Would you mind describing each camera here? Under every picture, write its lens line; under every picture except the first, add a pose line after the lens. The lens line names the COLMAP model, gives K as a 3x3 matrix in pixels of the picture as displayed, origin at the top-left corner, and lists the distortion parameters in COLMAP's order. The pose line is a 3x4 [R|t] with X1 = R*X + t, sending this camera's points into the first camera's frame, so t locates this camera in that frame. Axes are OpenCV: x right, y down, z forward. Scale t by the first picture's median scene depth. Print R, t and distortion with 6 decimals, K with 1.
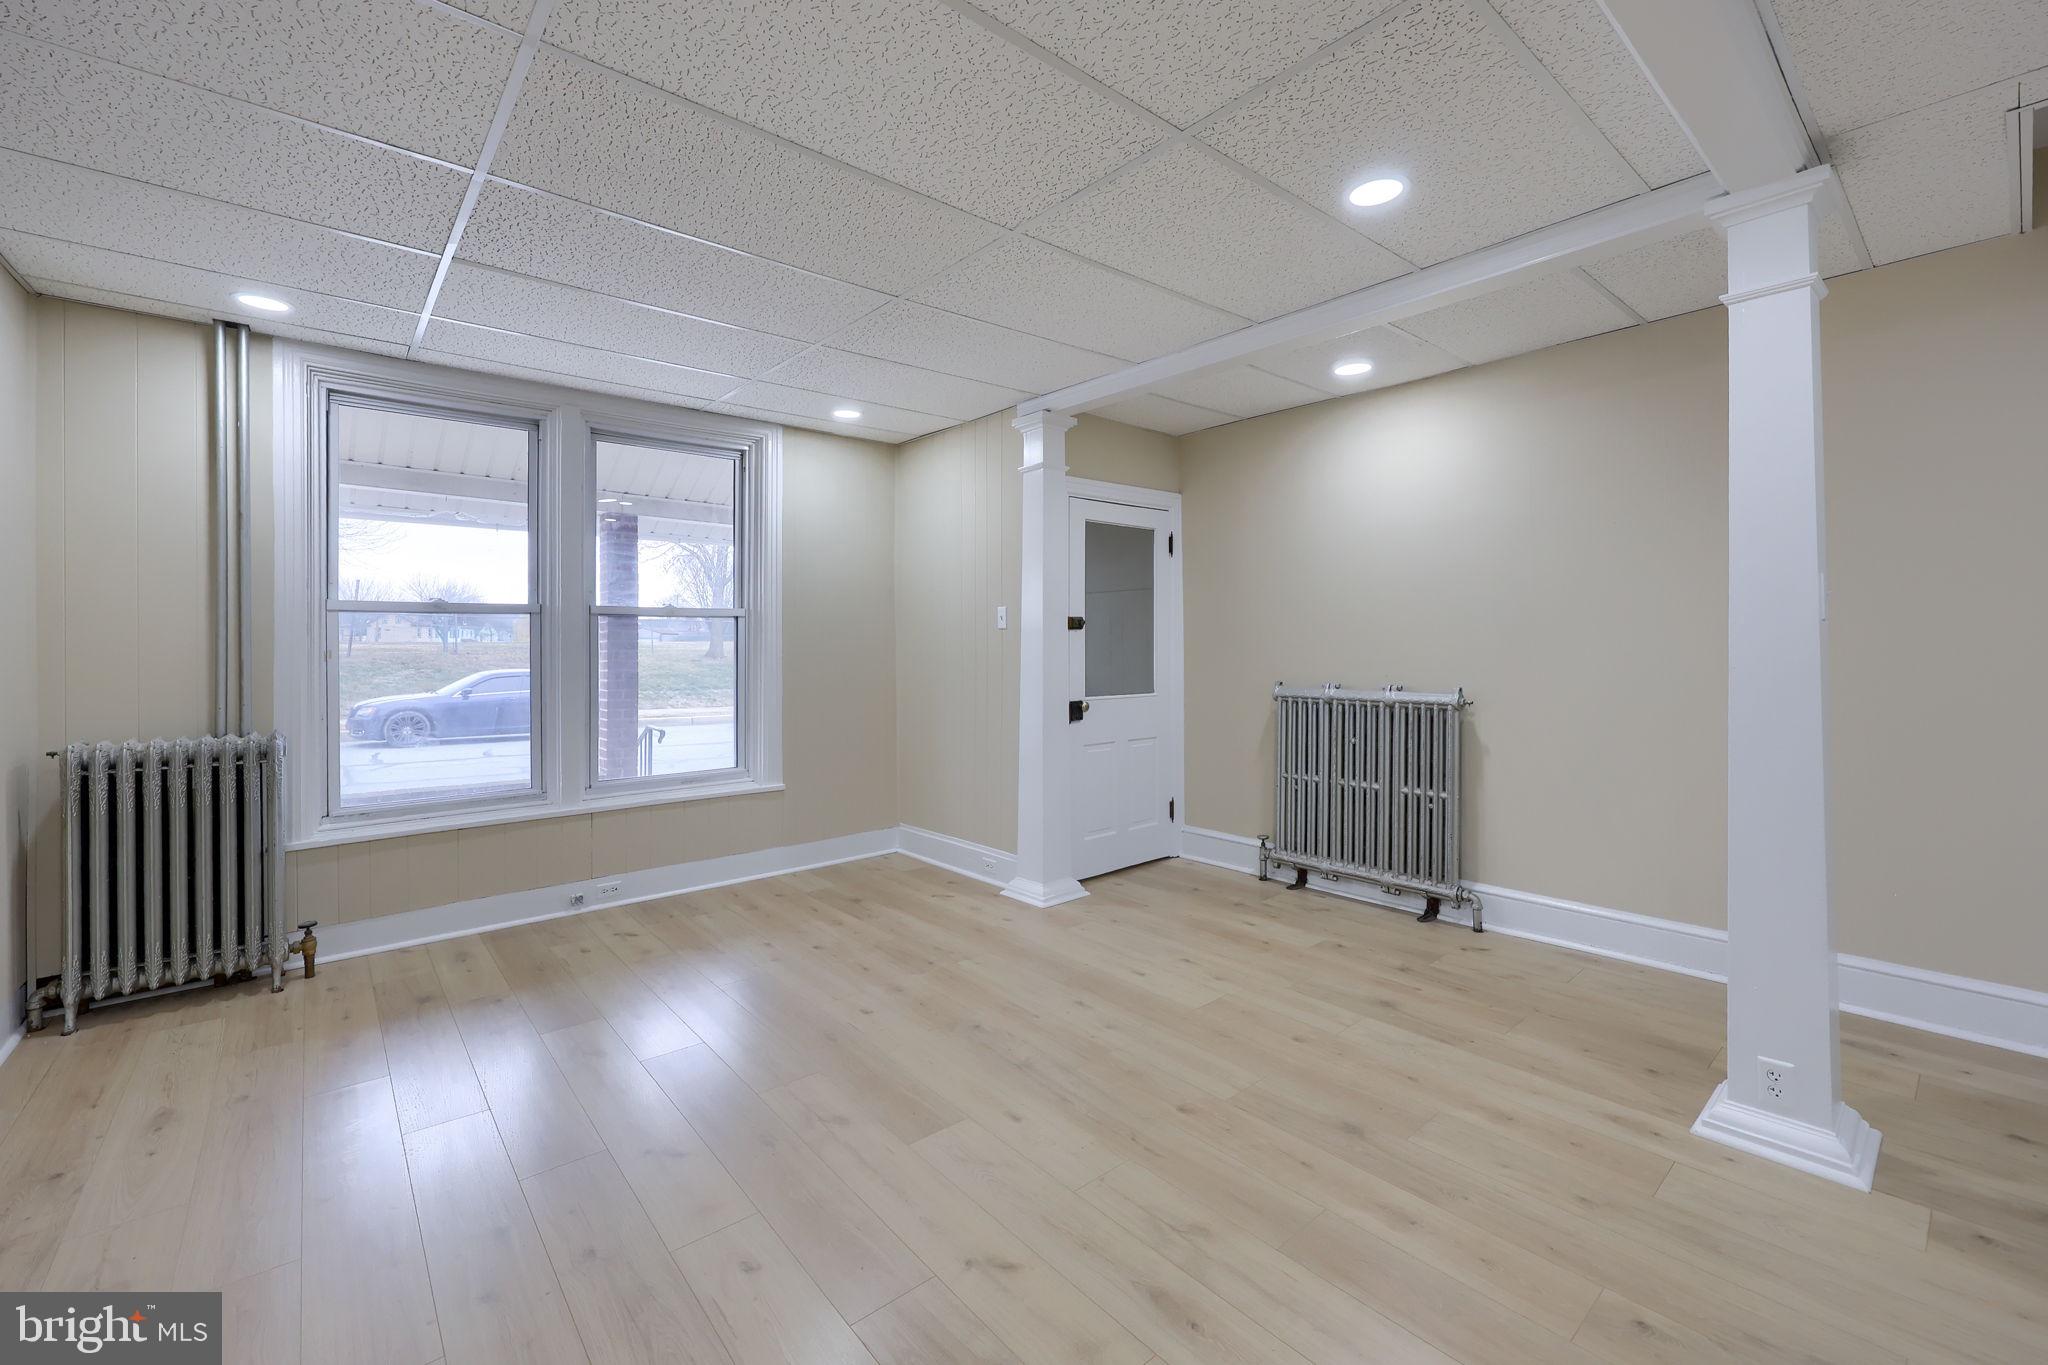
lens RADIAL K [[838.1, 0, 1014.4], [0, 838.1, 647.0], [0, 0, 1]] dist [-0.002898, 0.000353]
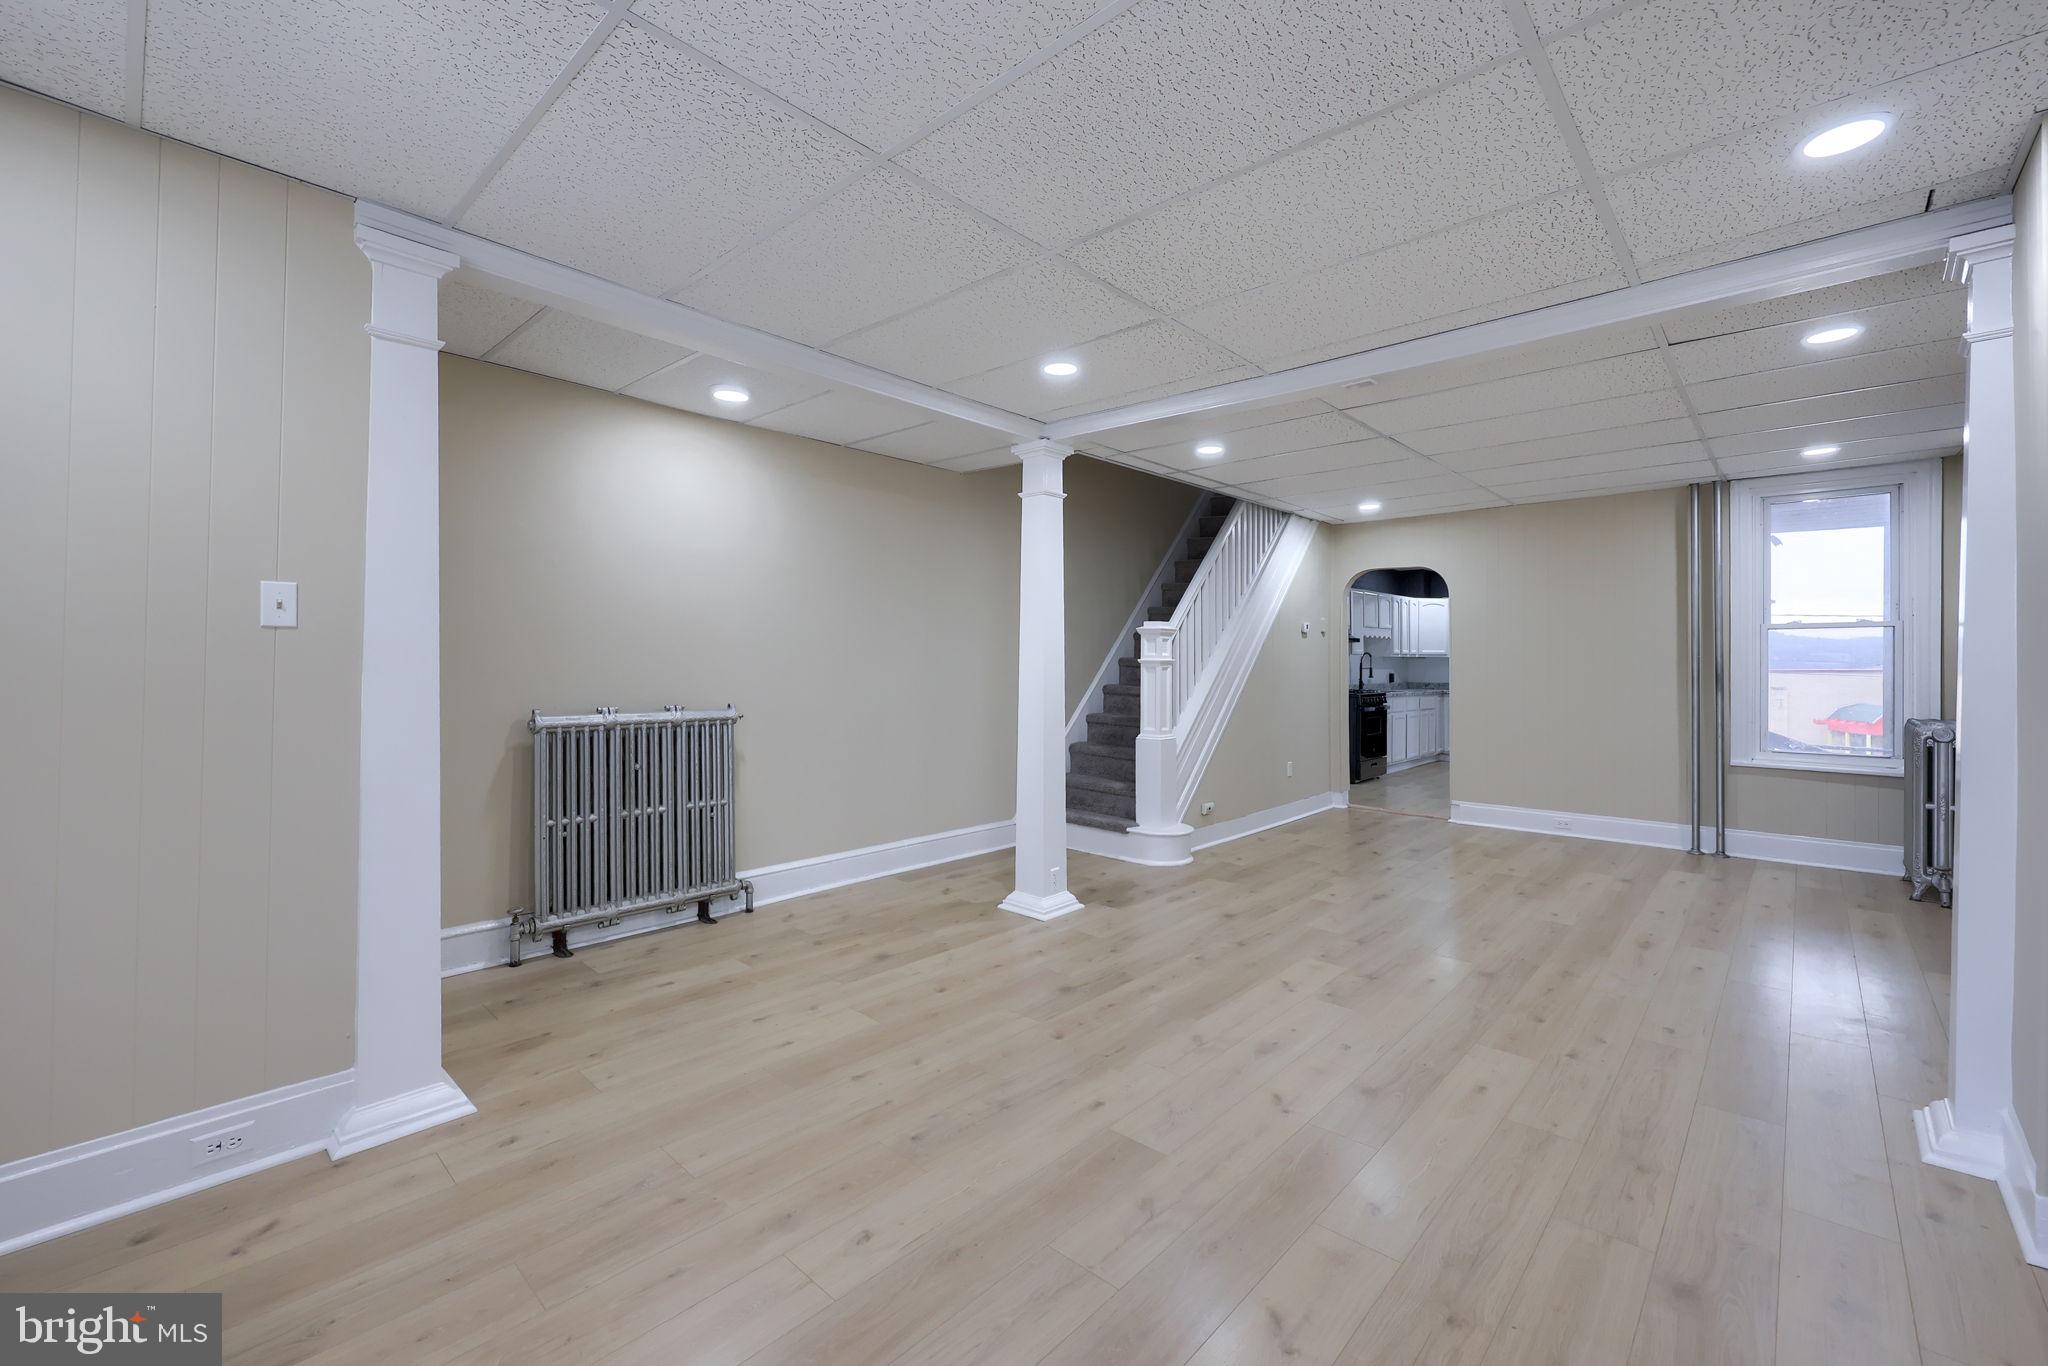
lens RADIAL K [[855.3, 0, 1021.4], [0, 855.3, 668.5], [0, 0, 1]] dist [0.000151, 0.000268]
pose [[-0.127643, 0.001246, 0.991819, -0.634707], [-0.002223, 0.999996, -0.001542, 0.002374], [-0.991818, -0.002401, -0.127640, 0.730492]]
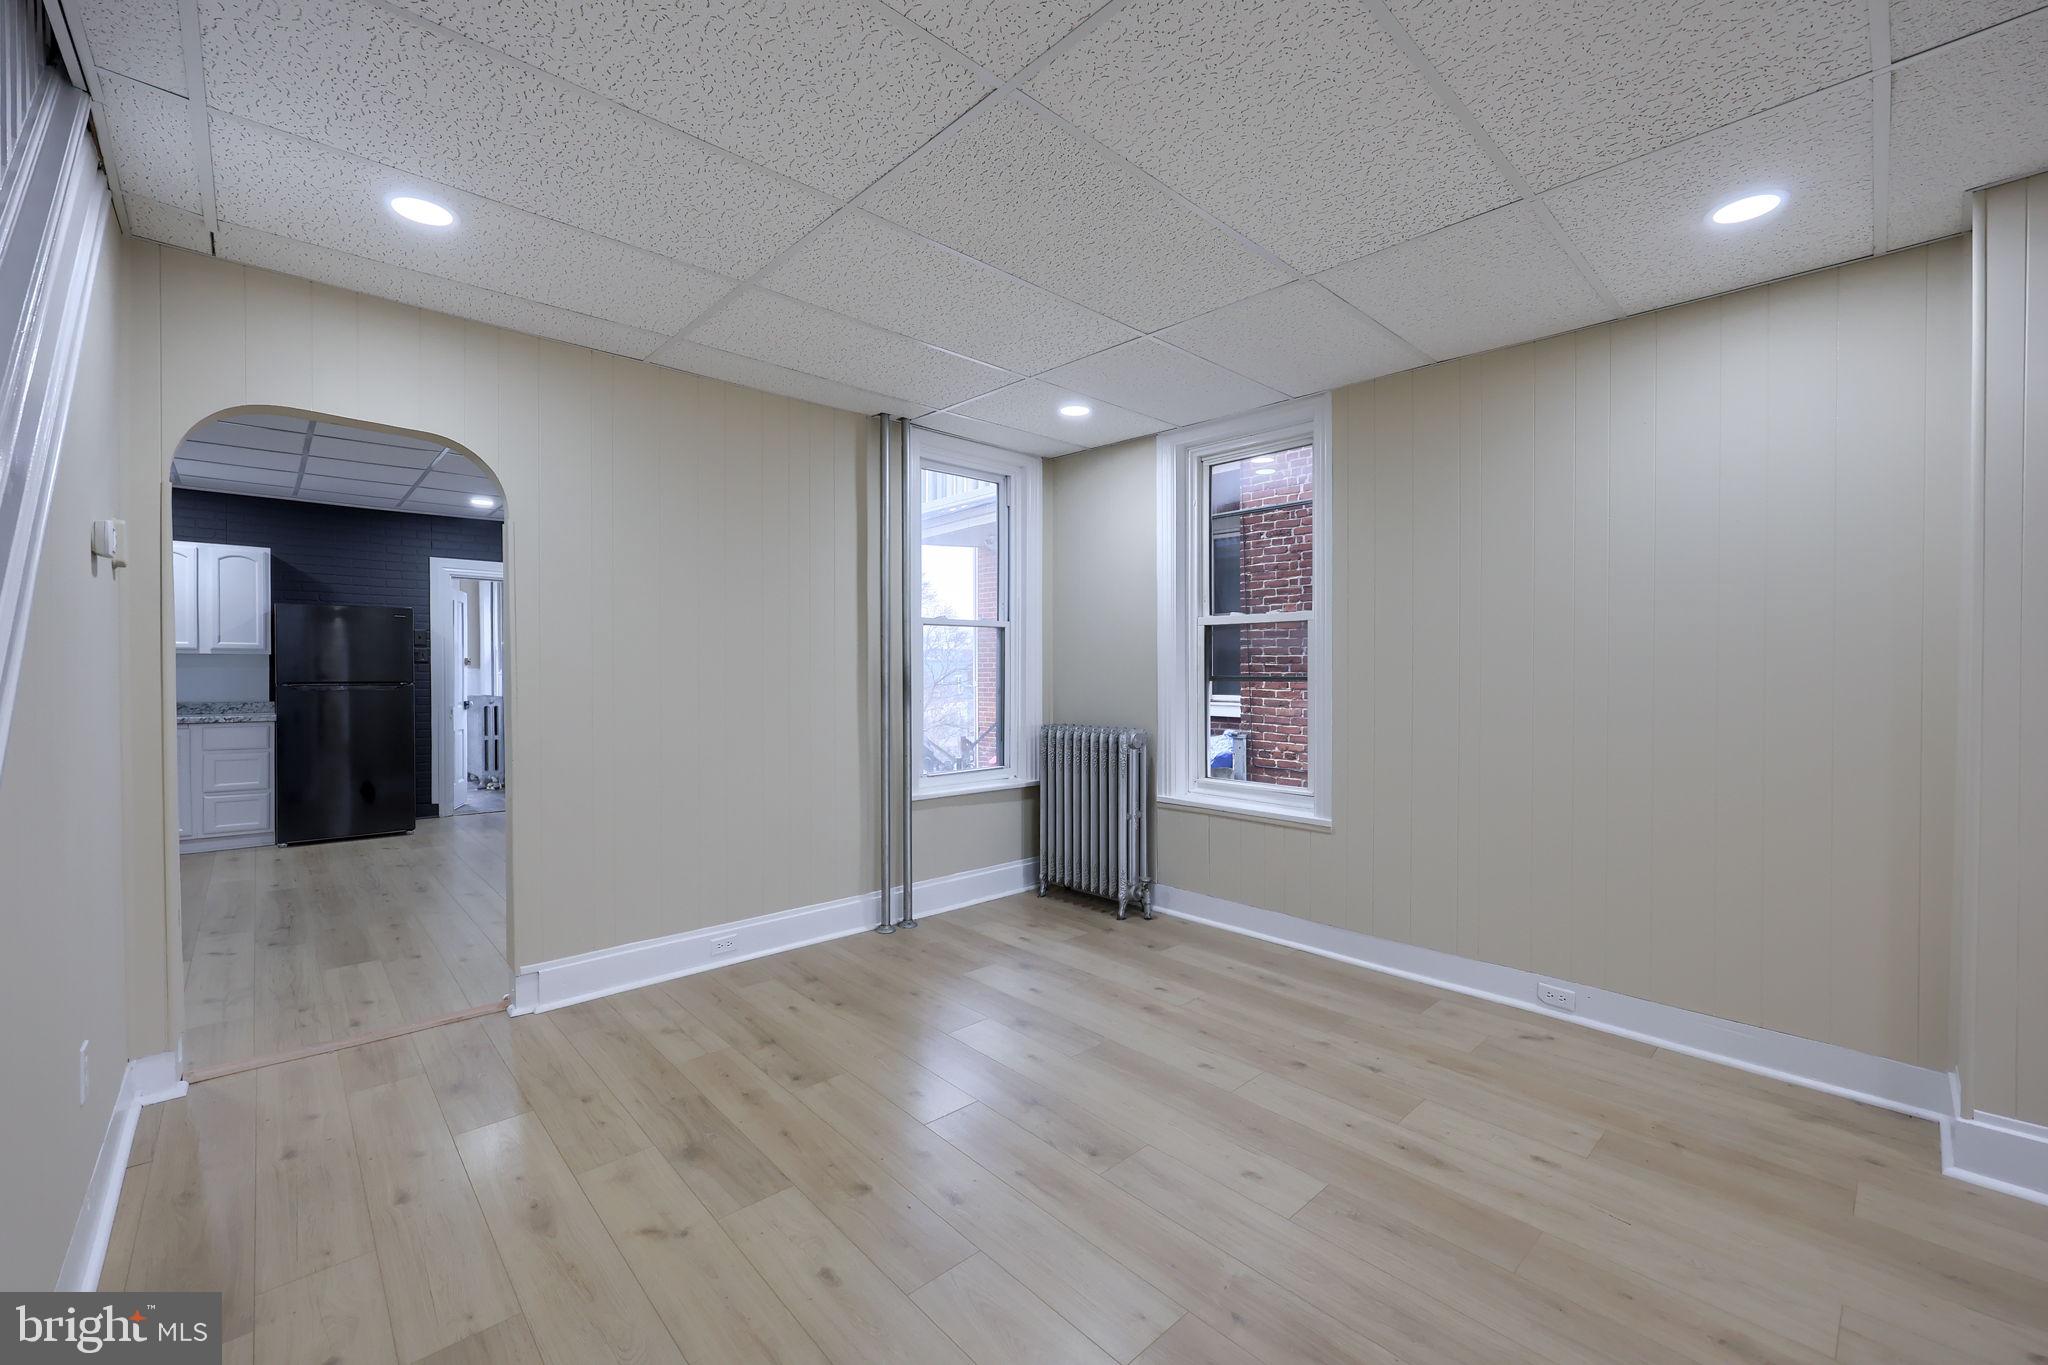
lens RADIAL K [[823.9, 0, 1020.0], [0, 823.9, 672.9], [0, 0, 1]] dist [-0.006897, -0.000090]
pose [[-0.999178, 0.006001, -0.040086, 0.577894], [0.005955, 0.999981, 0.001271, -0.002407], [0.040092, 0.001031, -0.999195, 0.406103]]
